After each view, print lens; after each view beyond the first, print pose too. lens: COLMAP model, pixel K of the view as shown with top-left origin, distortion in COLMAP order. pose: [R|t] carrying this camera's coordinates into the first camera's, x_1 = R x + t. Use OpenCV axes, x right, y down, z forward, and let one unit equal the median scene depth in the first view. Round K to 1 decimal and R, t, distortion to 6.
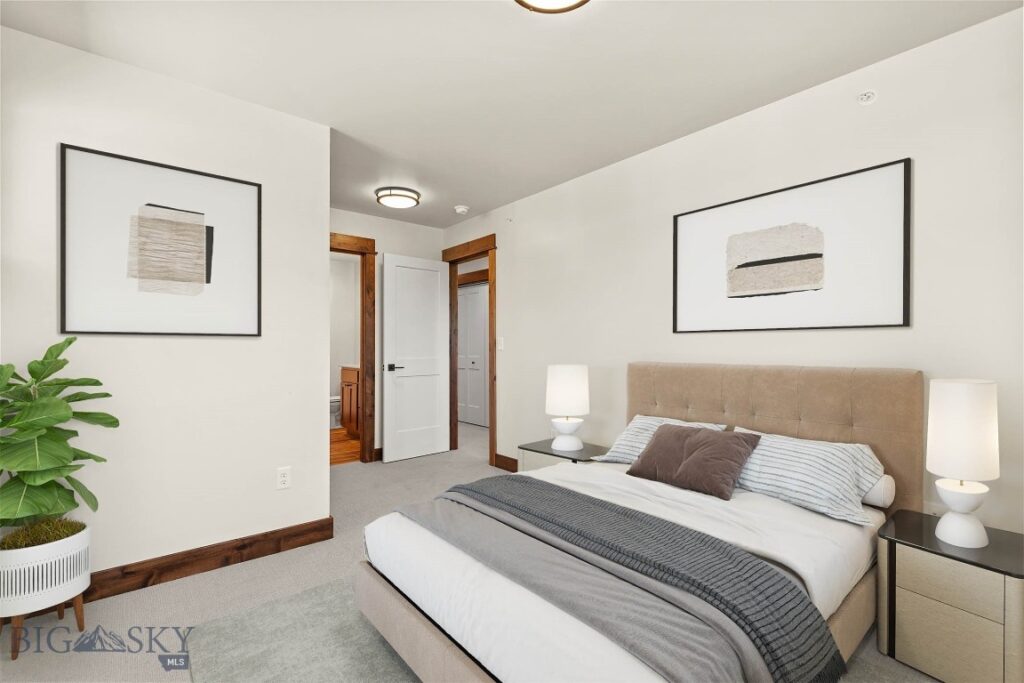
lens RADIAL K [[464.5, 0, 510.5], [0, 464.5, 347.2], [0, 0, 1]] dist [0.004841, 0.000636]
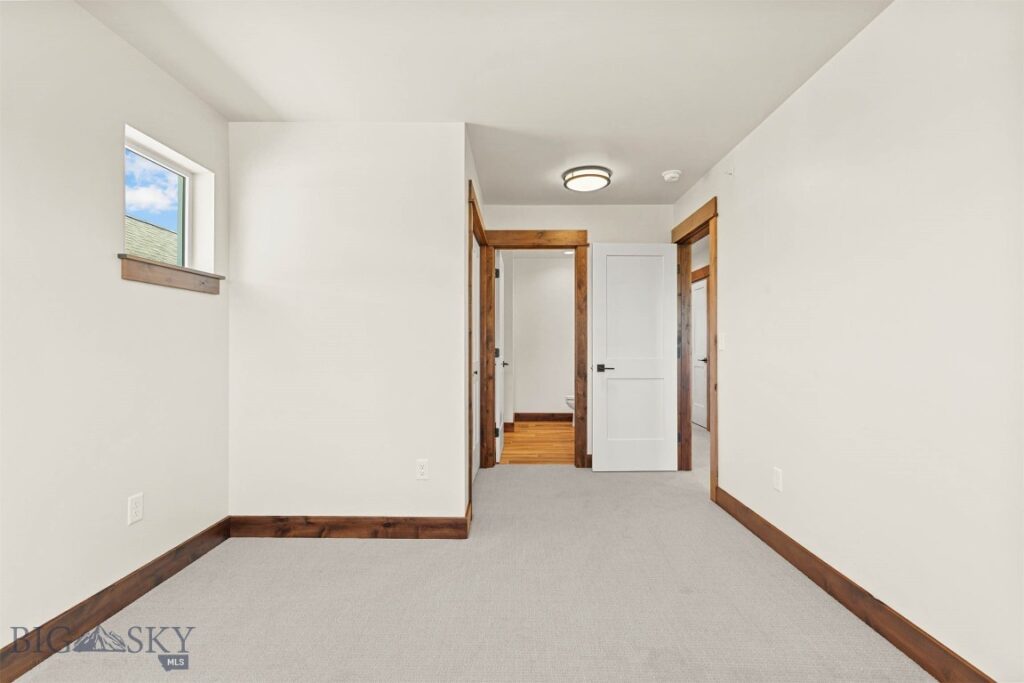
lens RADIAL K [[464.5, 0, 510.5], [0, 464.5, 347.2], [0, 0, 1]] dist [0.004841, 0.000636]
pose [[0.754099, 0.002795, -0.656755, 0.217413], [-0.001174, 0.999995, 0.002908, 0.000528], [0.656760, -0.001422, 0.754098, 0.207517]]
